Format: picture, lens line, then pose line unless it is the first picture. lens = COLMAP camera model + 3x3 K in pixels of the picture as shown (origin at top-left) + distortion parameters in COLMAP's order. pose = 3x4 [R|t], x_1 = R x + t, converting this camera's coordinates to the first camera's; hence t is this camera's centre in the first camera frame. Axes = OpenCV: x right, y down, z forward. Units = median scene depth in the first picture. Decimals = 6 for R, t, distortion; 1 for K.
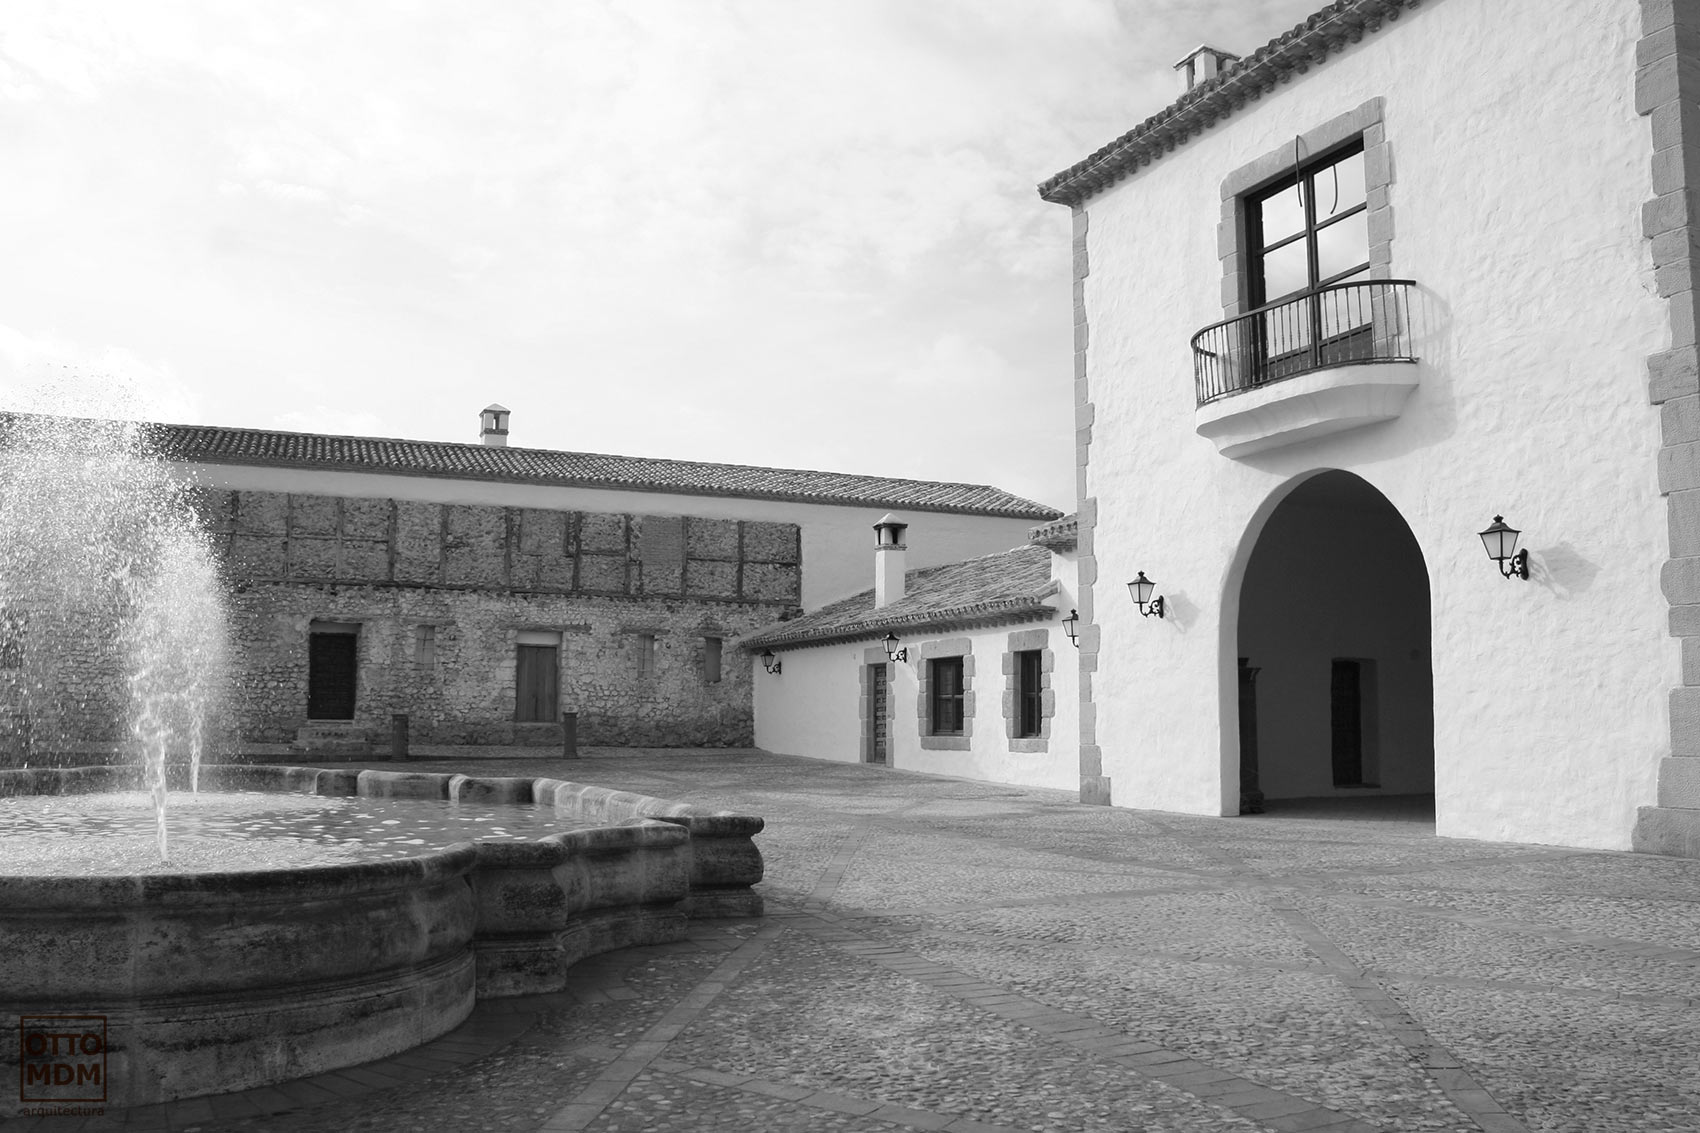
lens RADIAL K [[1417.6, 0, 851.6], [0, 1417.6, 594.9], [0, 0, 1]] dist [-0.139728, 0.114220]
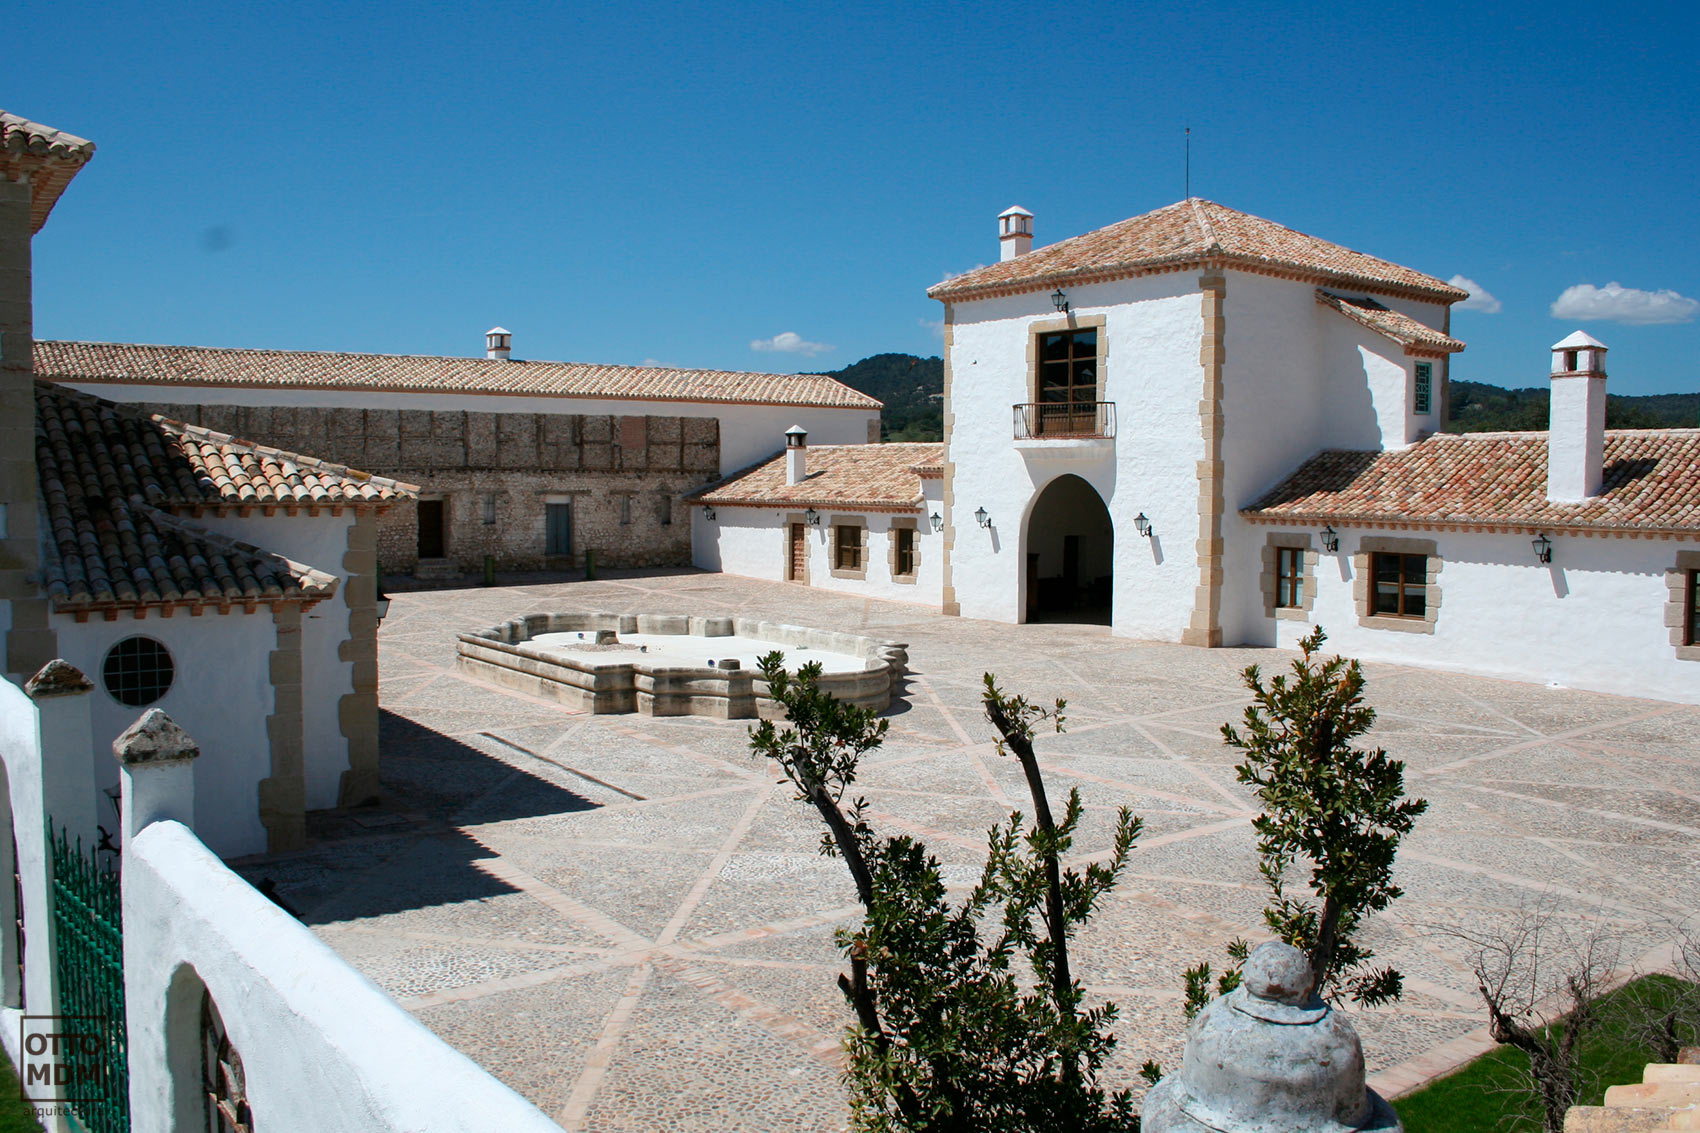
lens RADIAL K [[1417.6, 0, 851.6], [0, 1417.6, 594.9], [0, 0, 1]] dist [-0.139728, 0.114220]
pose [[0.977854, -0.019593, 0.208370, -0.232234], [-0.016935, 0.984936, 0.172087, -0.135728], [-0.208603, -0.171805, 0.962792, -0.550131]]
